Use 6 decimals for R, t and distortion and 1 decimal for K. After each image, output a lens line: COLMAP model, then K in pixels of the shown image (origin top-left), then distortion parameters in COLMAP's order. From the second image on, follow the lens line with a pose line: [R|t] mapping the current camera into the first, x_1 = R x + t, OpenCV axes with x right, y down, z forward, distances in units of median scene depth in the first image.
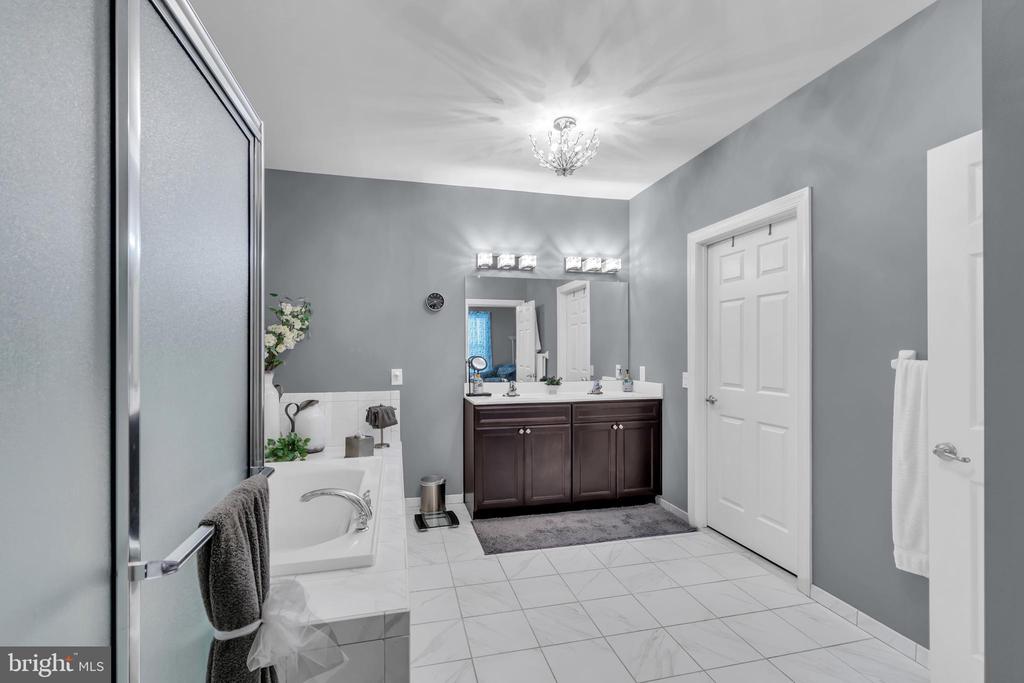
lens RADIAL K [[457.3, 0, 508.2], [0, 457.3, 347.2], [0, 0, 1]] dist [-0.007264, -0.000024]
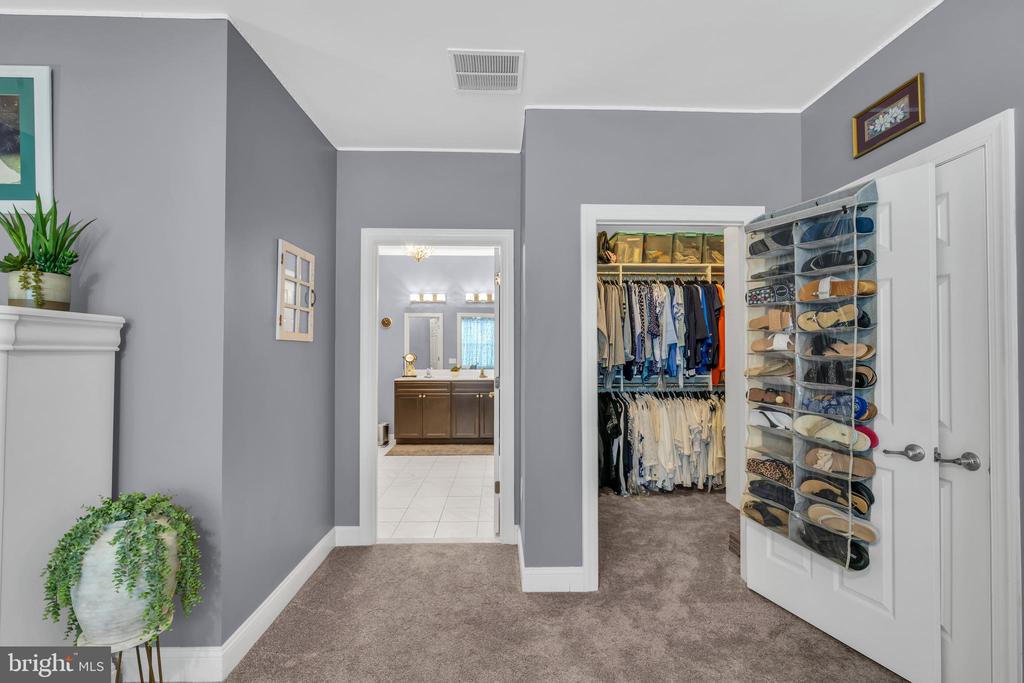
lens RADIAL K [[442.2, 0, 510.4], [0, 442.2, 342.3], [0, 0, 1]] dist [0.000350, 0.000066]
pose [[0.976985, -0.003525, -0.213277, 0.713585], [0.002784, 0.999989, -0.003775, -0.018385], [0.213288, 0.003094, 0.976984, -0.597483]]
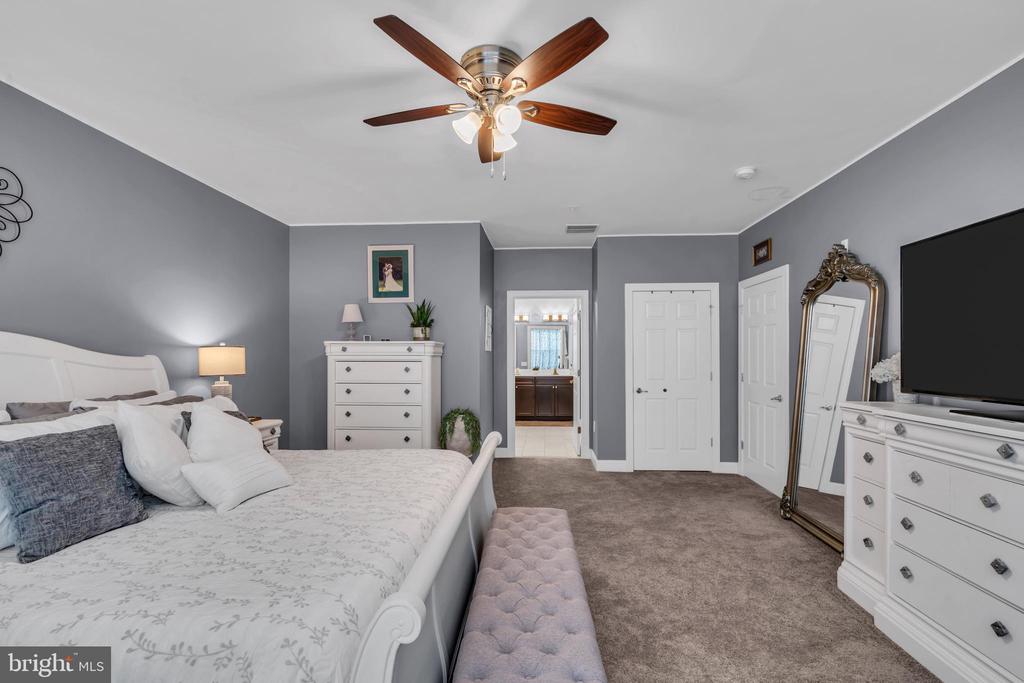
lens RADIAL K [[457.3, 0, 511.0], [0, 457.3, 350.7], [0, 0, 1]] dist [-0.007264, -0.000024]
pose [[0.952245, -0.005139, -0.305293, 0.774083], [0.006405, 0.999975, 0.003147, -0.029643], [0.305269, -0.004953, 0.952253, -1.429233]]
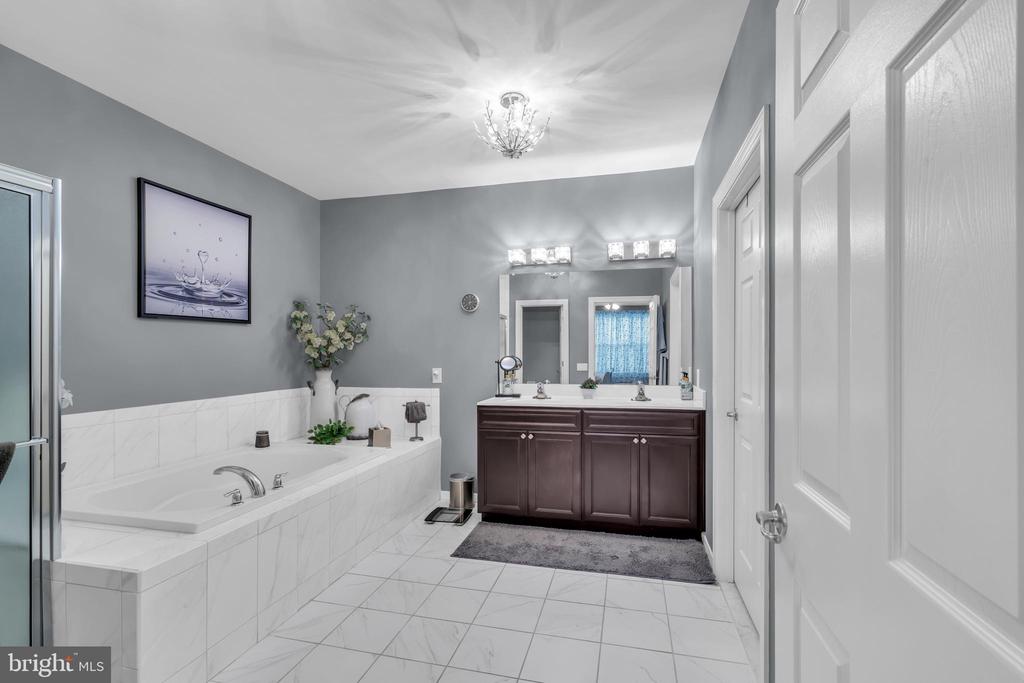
lens RADIAL K [[457.3, 0, 516.0], [0, 457.3, 350.2], [0, 0, 1]] dist [-0.007264, -0.000024]
pose [[0.885095, -0.004461, -0.465389, 0.433578], [0.007501, 0.999961, 0.004682, 0.002406], [0.465350, -0.007635, 0.885094, 0.153884]]
